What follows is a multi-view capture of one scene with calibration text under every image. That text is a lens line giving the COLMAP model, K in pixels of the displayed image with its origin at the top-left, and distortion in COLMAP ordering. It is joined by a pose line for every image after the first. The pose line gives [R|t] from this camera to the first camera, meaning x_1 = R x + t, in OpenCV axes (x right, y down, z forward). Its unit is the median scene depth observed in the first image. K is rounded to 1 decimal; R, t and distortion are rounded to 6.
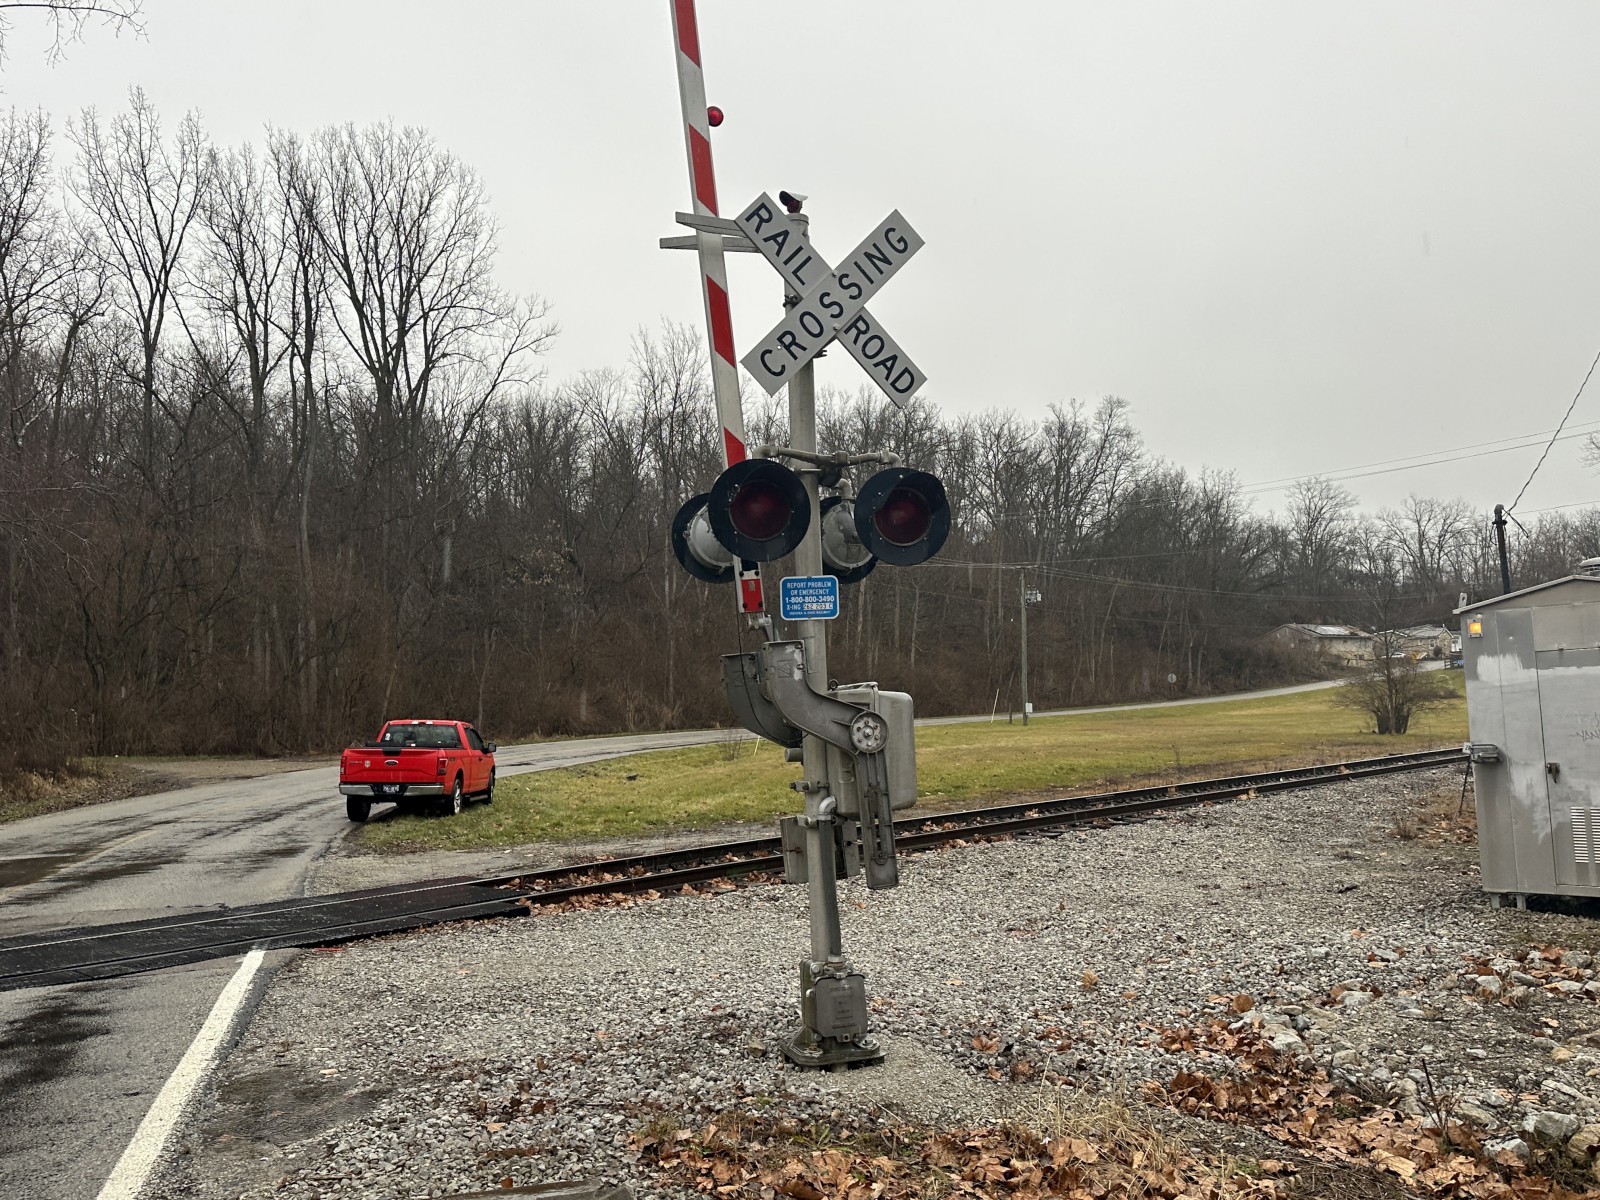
lens RADIAL K [[1295.2, 0, 800.0], [0, 1295.2, 600.0], [0, 0, 1]] dist [0.193807, -0.358428]
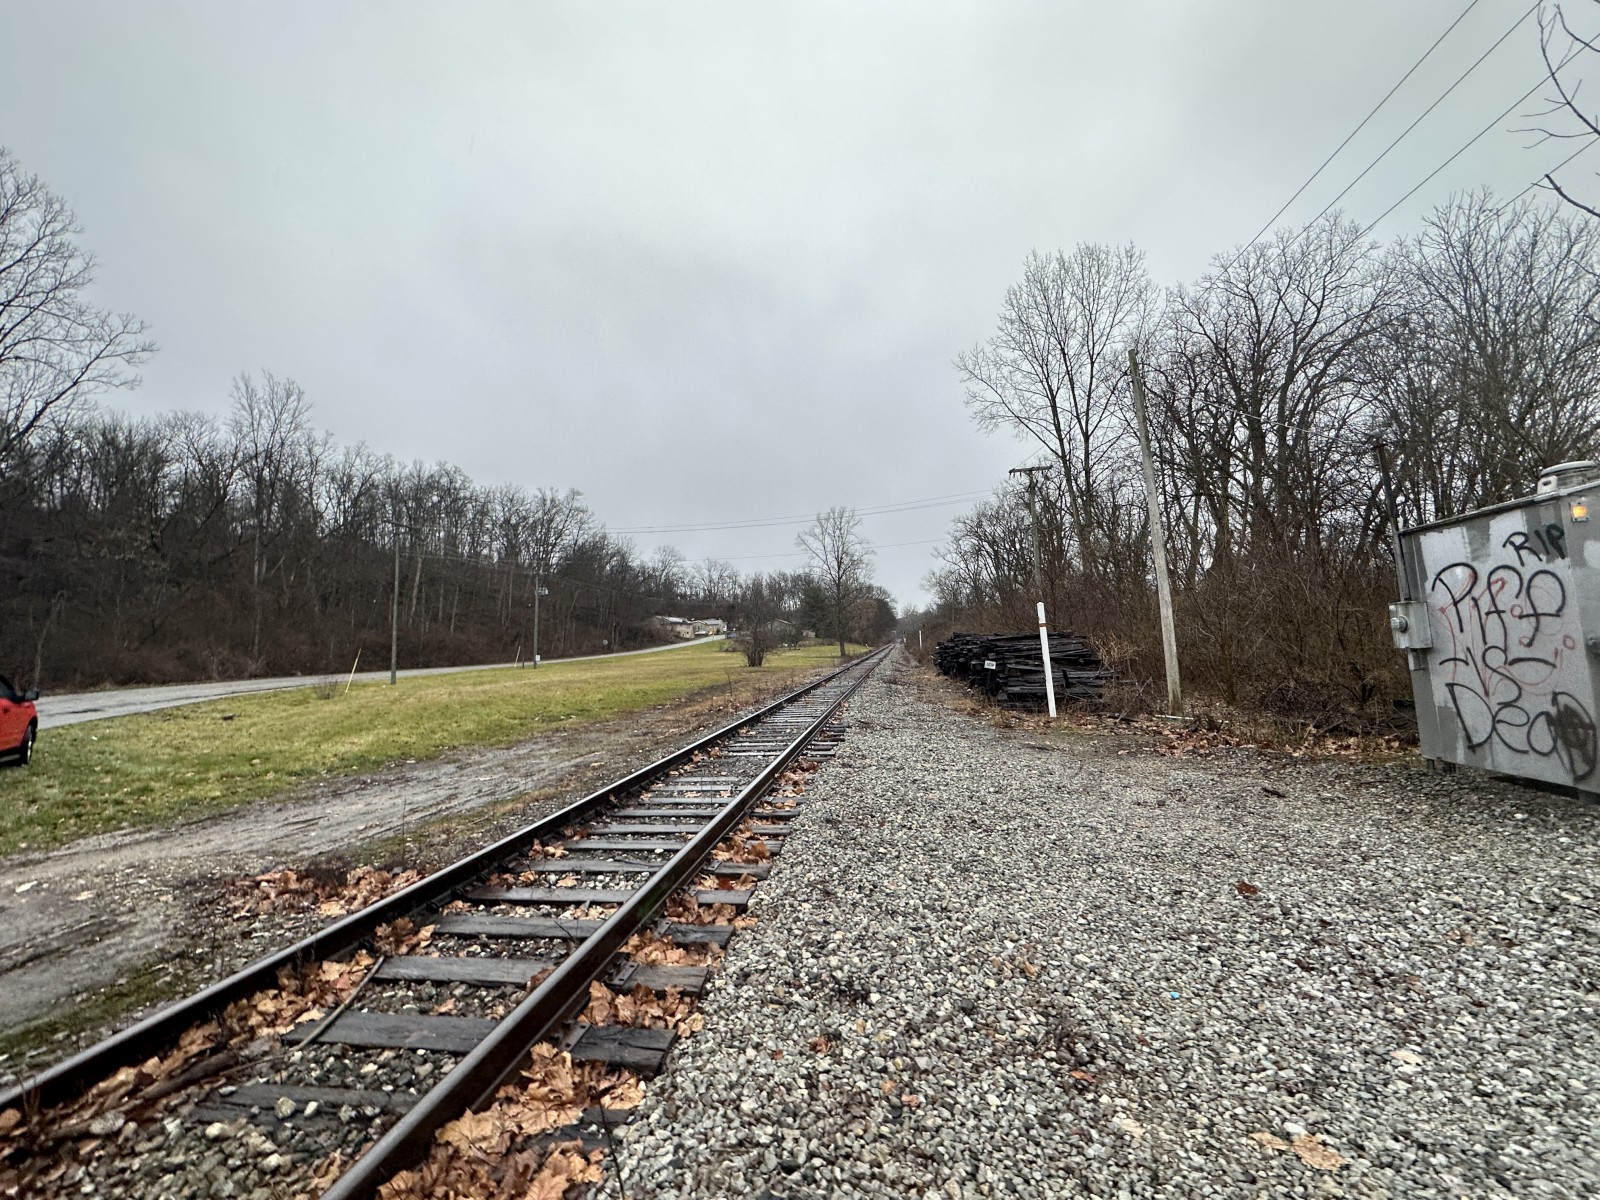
lens RADIAL K [[639.9, 0, 800.0], [0, 639.9, 600.0], [0, 0, 1]] dist [0.000279, -0.000441]
pose [[0.812071, 0.042659, 0.581997, -0.031025], [-0.034958, 0.999090, -0.024454, 0.017797], [-0.582511, -0.000487, 0.812823, 0.152230]]
